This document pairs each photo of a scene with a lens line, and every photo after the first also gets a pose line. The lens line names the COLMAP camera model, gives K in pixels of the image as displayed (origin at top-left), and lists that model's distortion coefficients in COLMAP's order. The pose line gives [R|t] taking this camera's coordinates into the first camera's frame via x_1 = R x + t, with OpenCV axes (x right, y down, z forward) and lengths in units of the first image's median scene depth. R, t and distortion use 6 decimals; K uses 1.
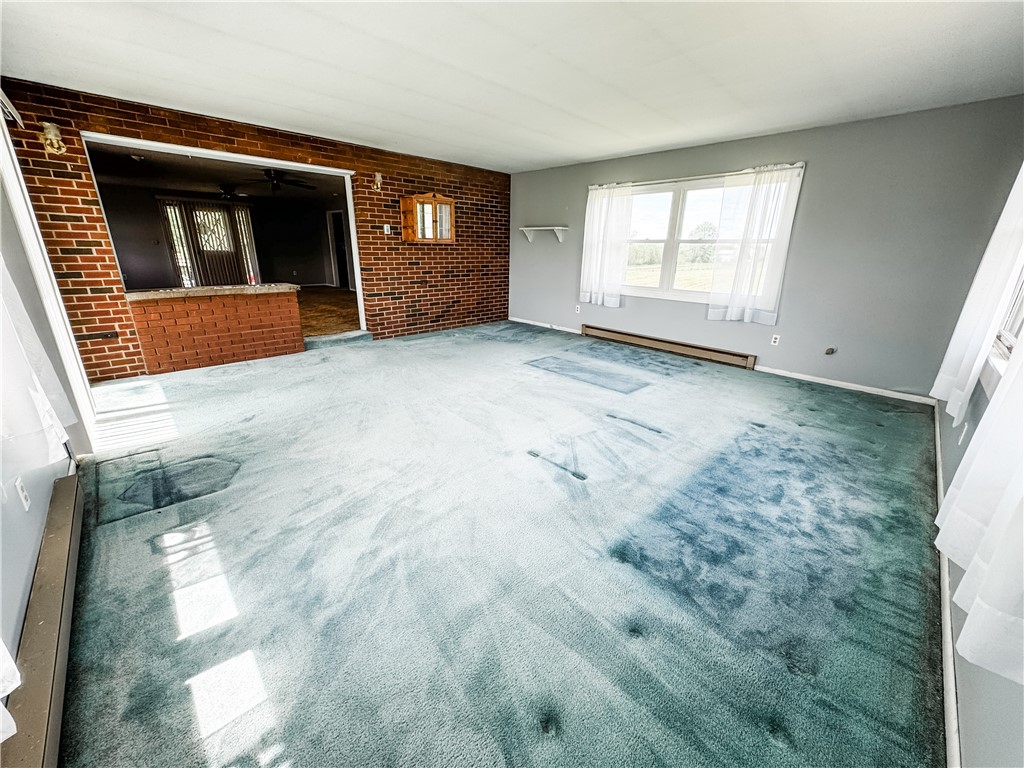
lens RADIAL K [[407.8, 0, 512.0], [0, 407.8, 384.0], [0, 0, 1]] dist [-0.001359, -0.000189]
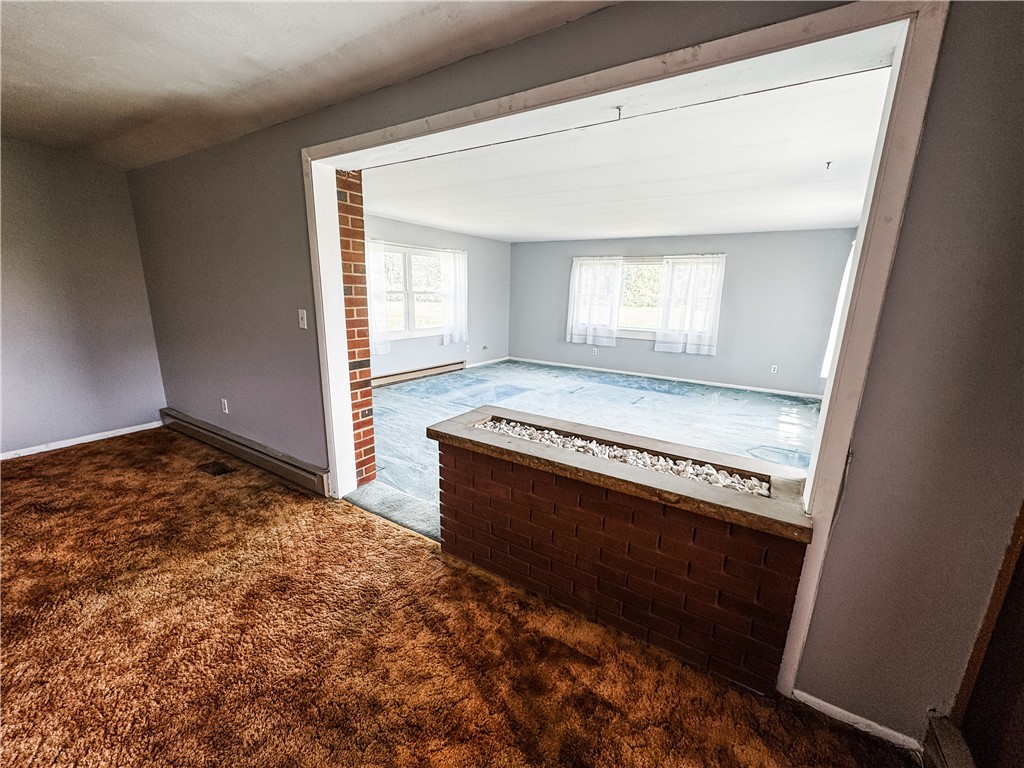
lens RADIAL K [[407.8, 0, 512.0], [0, 407.8, 384.0], [0, 0, 1]] dist [-0.001359, -0.000189]
pose [[-0.214551, -0.239953, 0.946779, -0.925037], [0.282041, 0.912837, 0.295264, -0.371898], [-0.935105, 0.330380, -0.128174, 0.952941]]
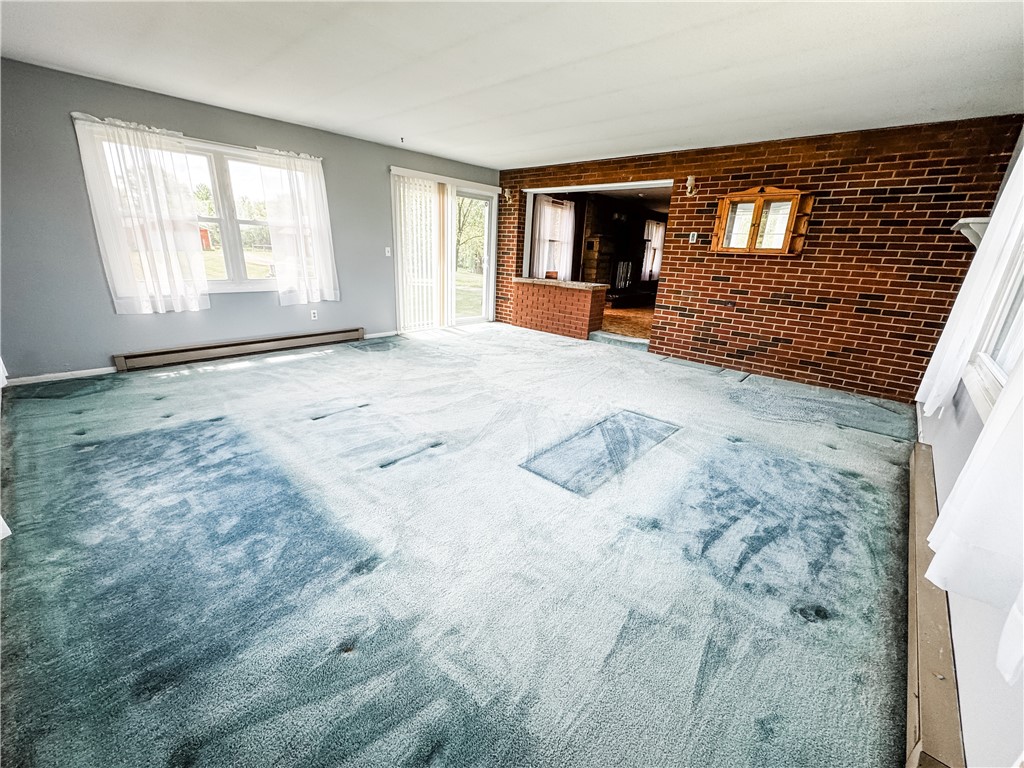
lens RADIAL K [[407.8, 0, 512.0], [0, 407.8, 384.0], [0, 0, 1]] dist [-0.001359, -0.000189]
pose [[0.061077, 0.301316, -0.951566, 0.655311], [-0.356287, 0.897123, 0.261208, -0.197320], [0.932378, 0.323077, 0.162149, 0.631462]]
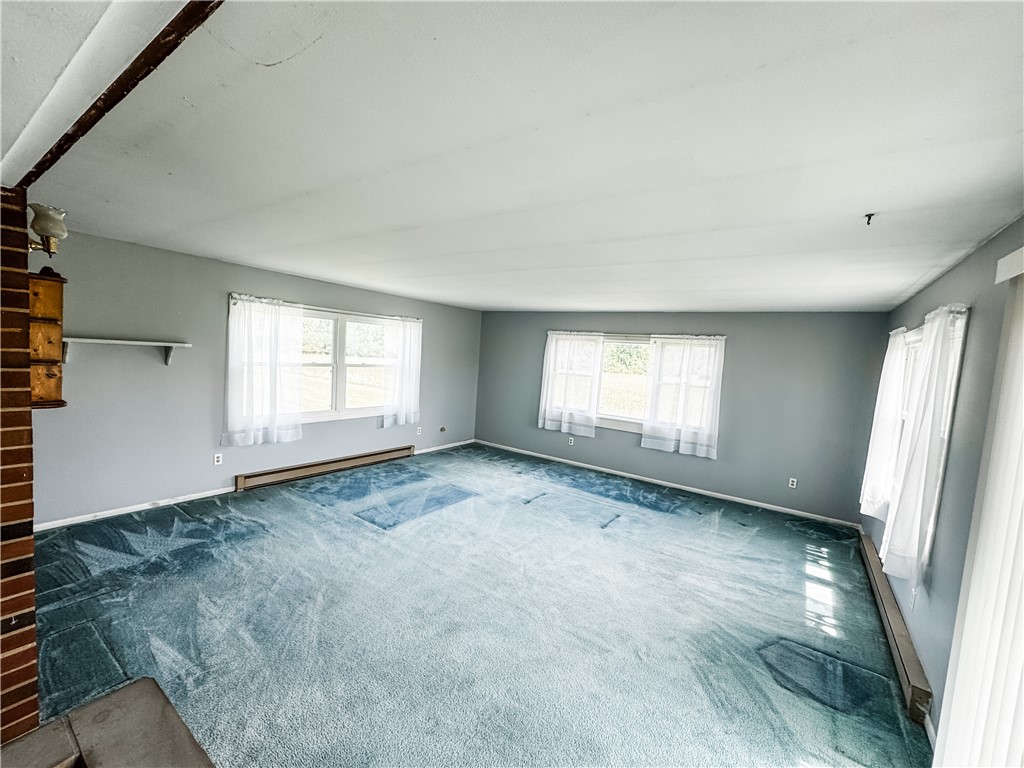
lens RADIAL K [[407.8, 0, 512.0], [0, 407.8, 384.0], [0, 0, 1]] dist [-0.001359, -0.000189]
pose [[-0.182397, -0.105298, 0.977570, -0.706423], [0.244134, 0.958262, 0.148769, -0.349590], [-0.952434, 0.265794, -0.149078, 0.745148]]
